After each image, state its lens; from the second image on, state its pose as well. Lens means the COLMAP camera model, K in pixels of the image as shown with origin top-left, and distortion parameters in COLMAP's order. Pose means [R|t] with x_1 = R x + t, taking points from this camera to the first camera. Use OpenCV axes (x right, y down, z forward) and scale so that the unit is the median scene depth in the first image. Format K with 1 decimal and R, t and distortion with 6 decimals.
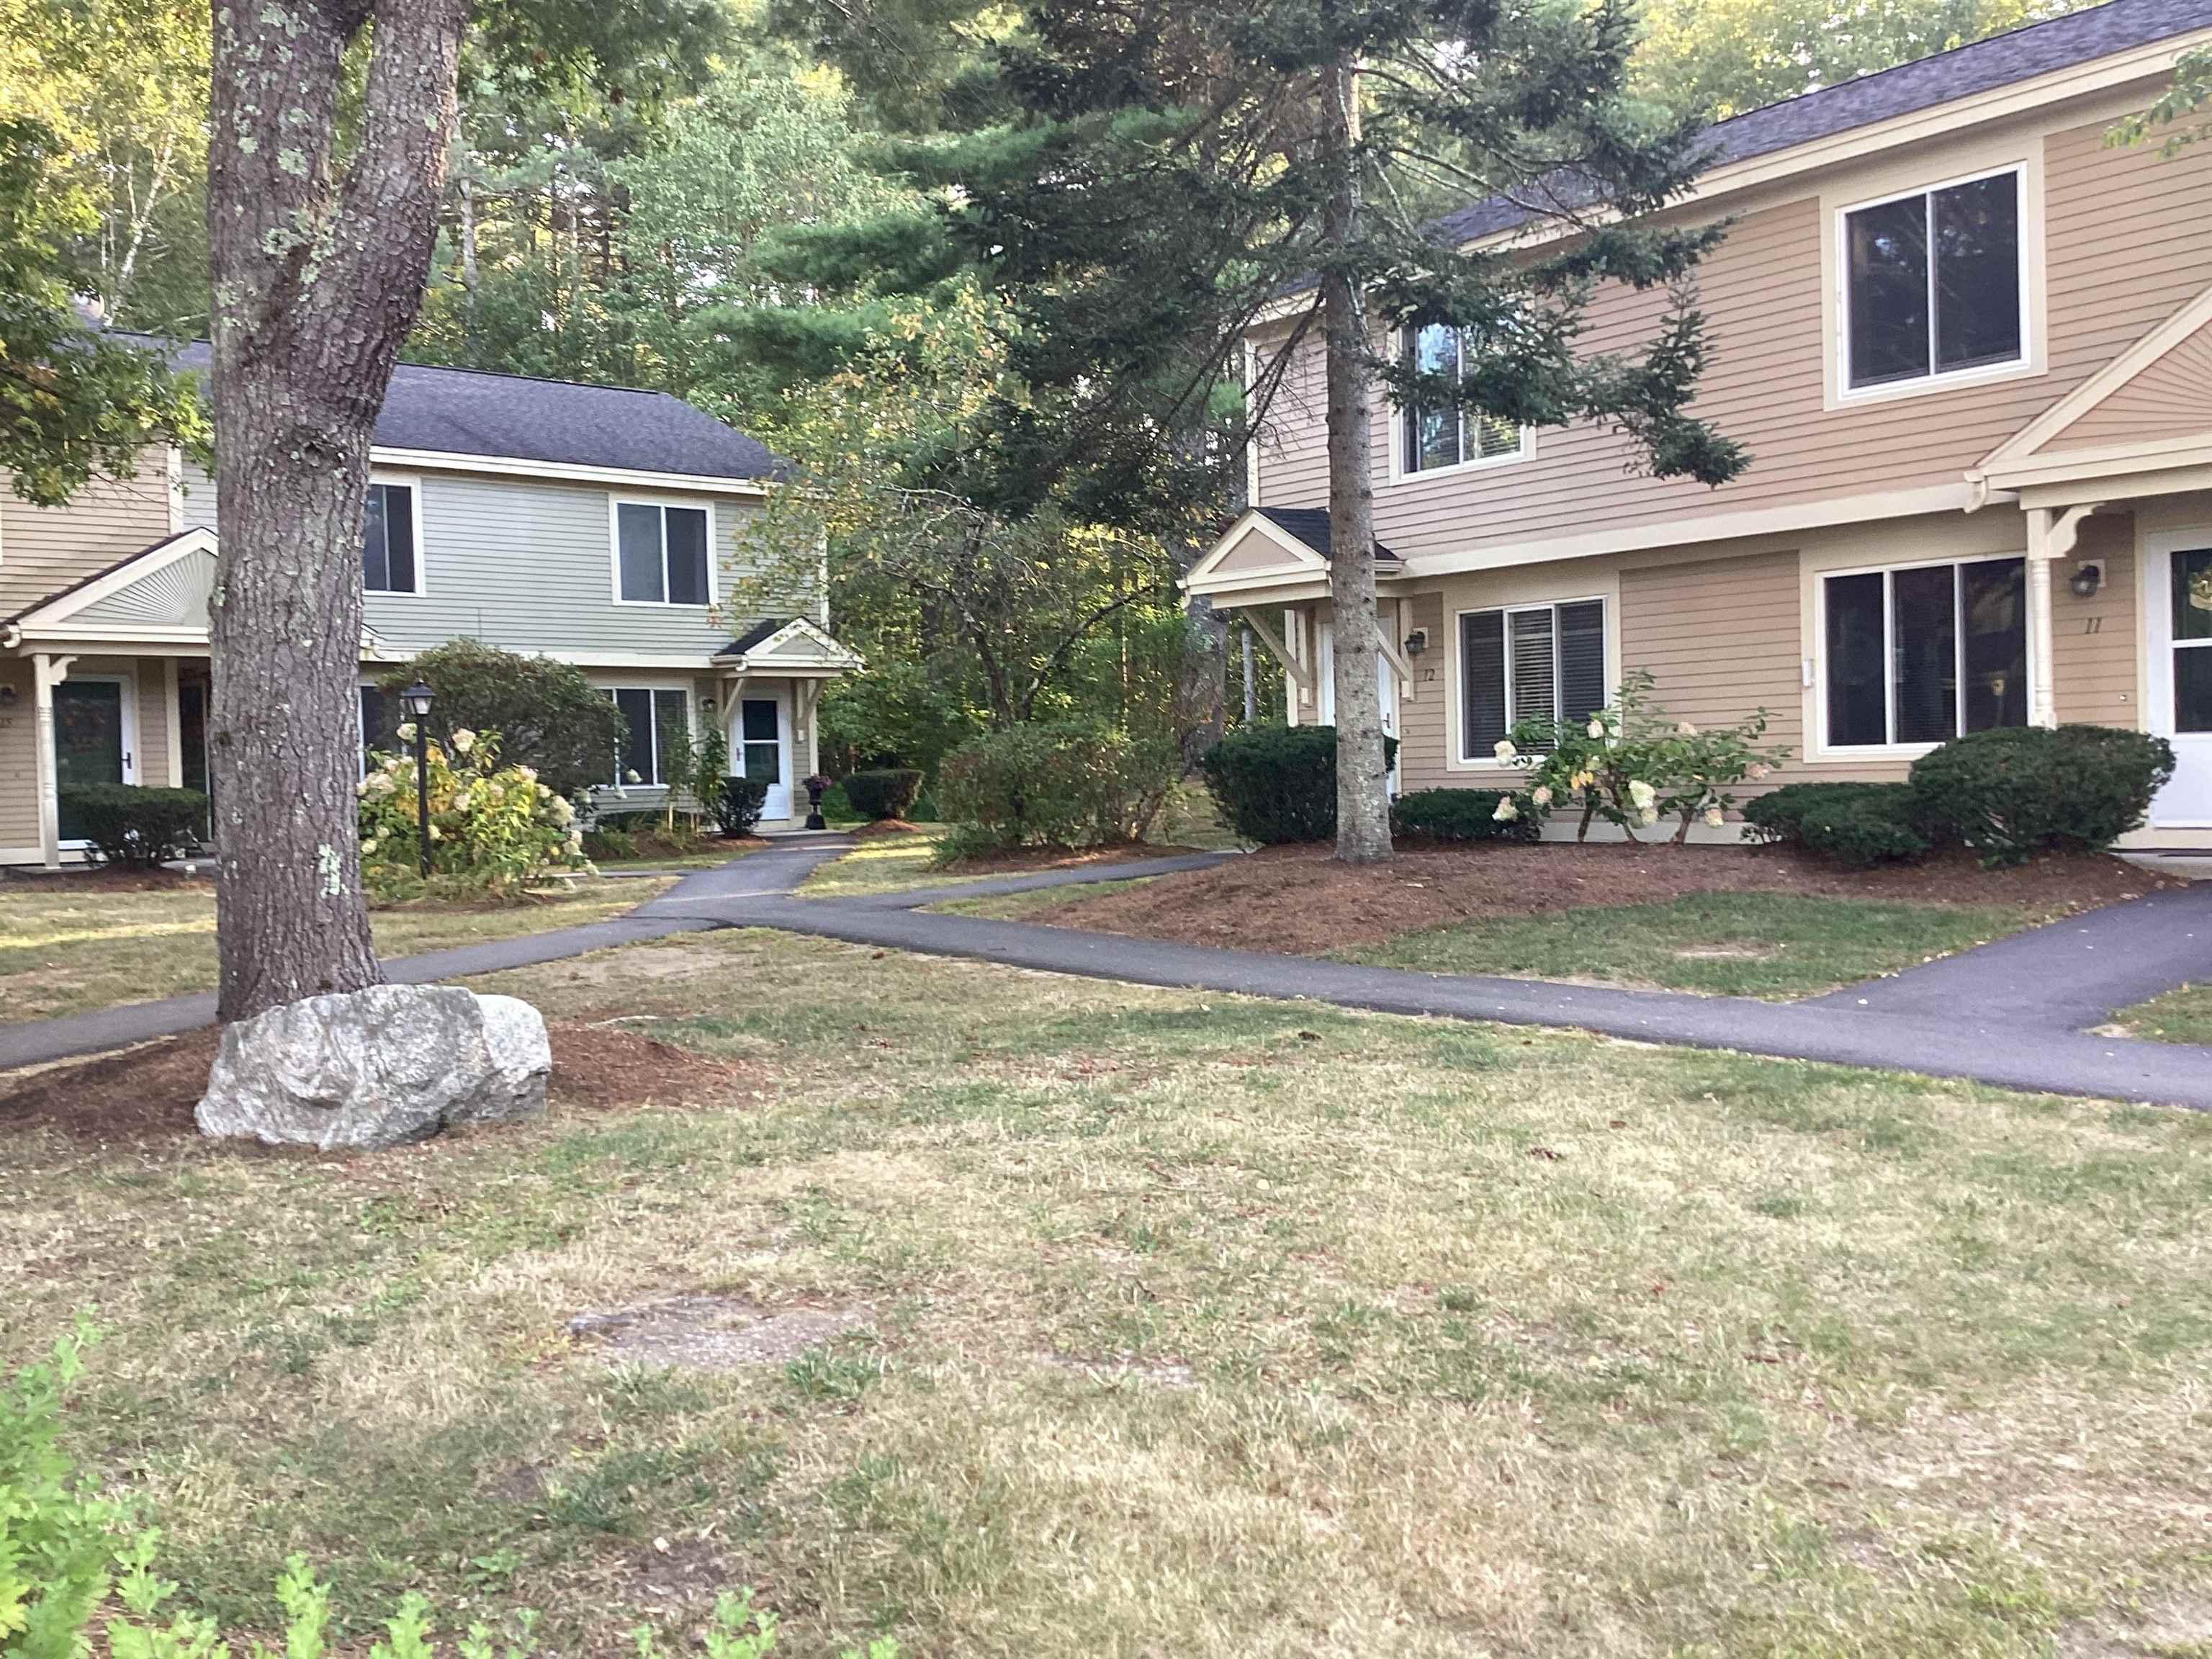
lens RADIAL K [[1995.0, 0, 1112.4], [0, 1995.0, 827.0], [0, 0, 1]] dist [0.079747, -0.129979]
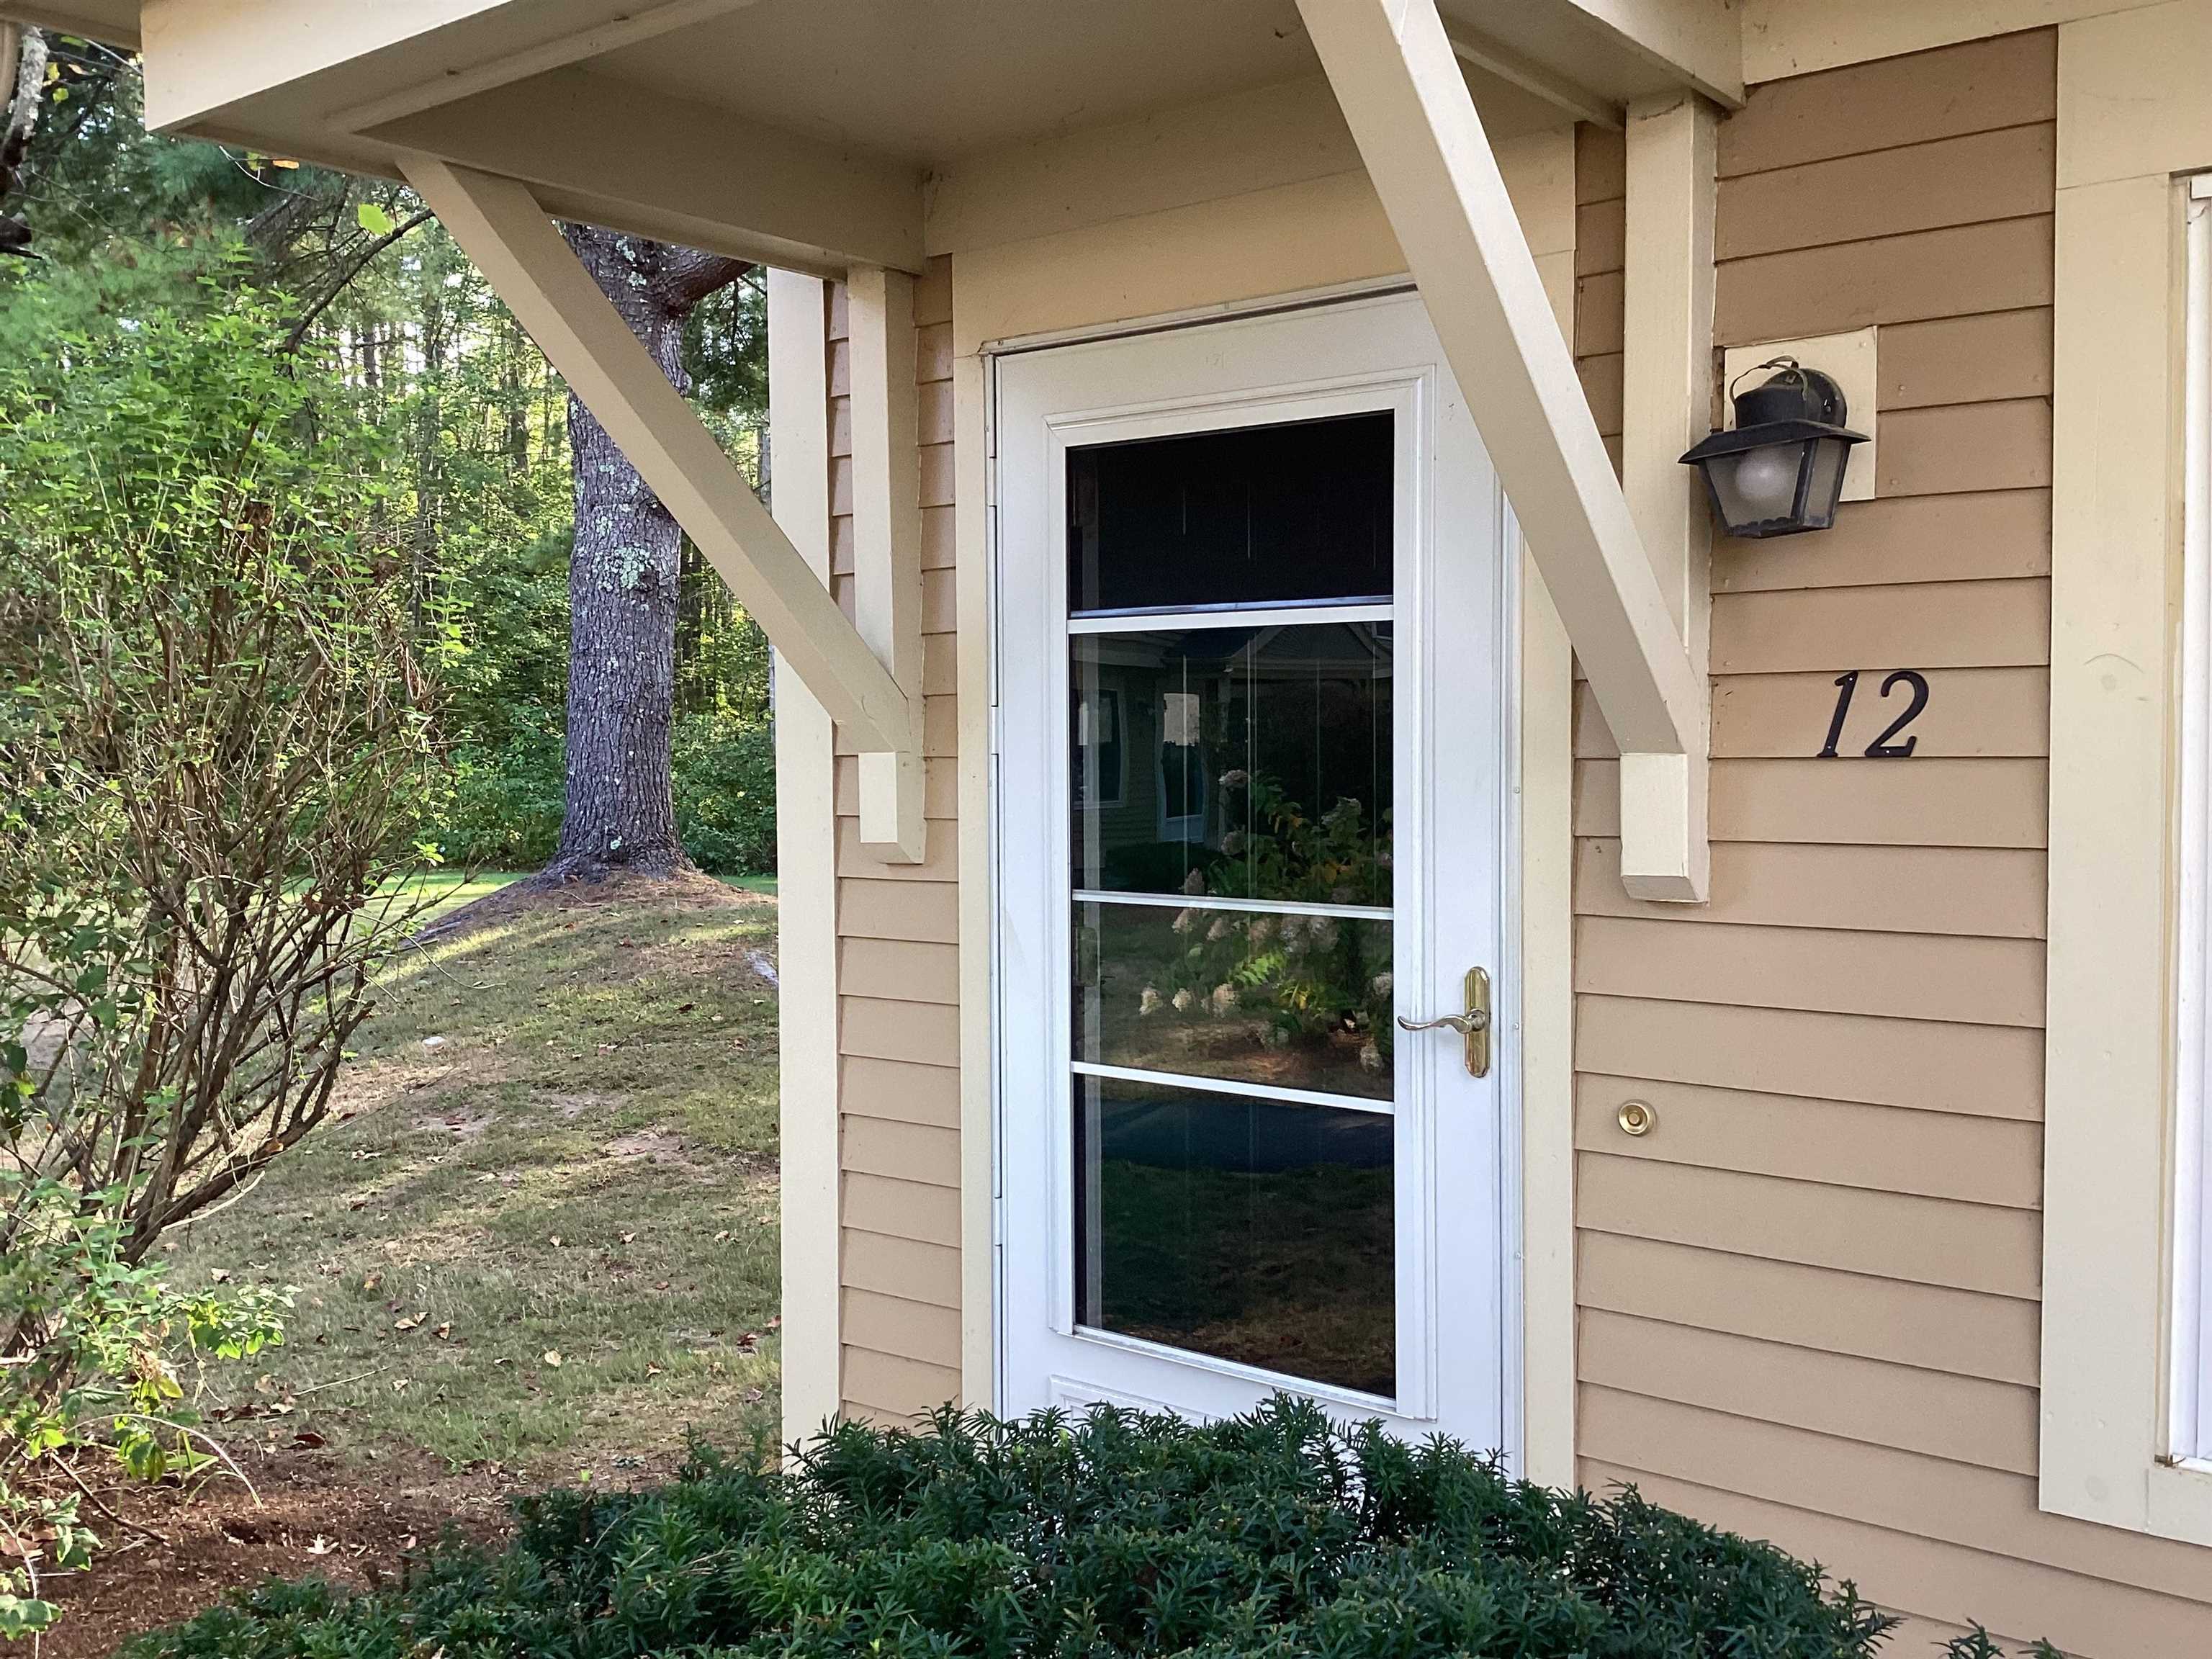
lens RADIAL K [[1995.0, 0, 1097.4], [0, 1995.0, 819.1], [0, 0, 1]] dist [0.079747, -0.129979]
pose [[0.976913, 0.010933, 0.213357, 0.082977], [-0.013636, 0.999844, 0.011204, -0.069665], [-0.213201, -0.013854, 0.976910, 0.879932]]
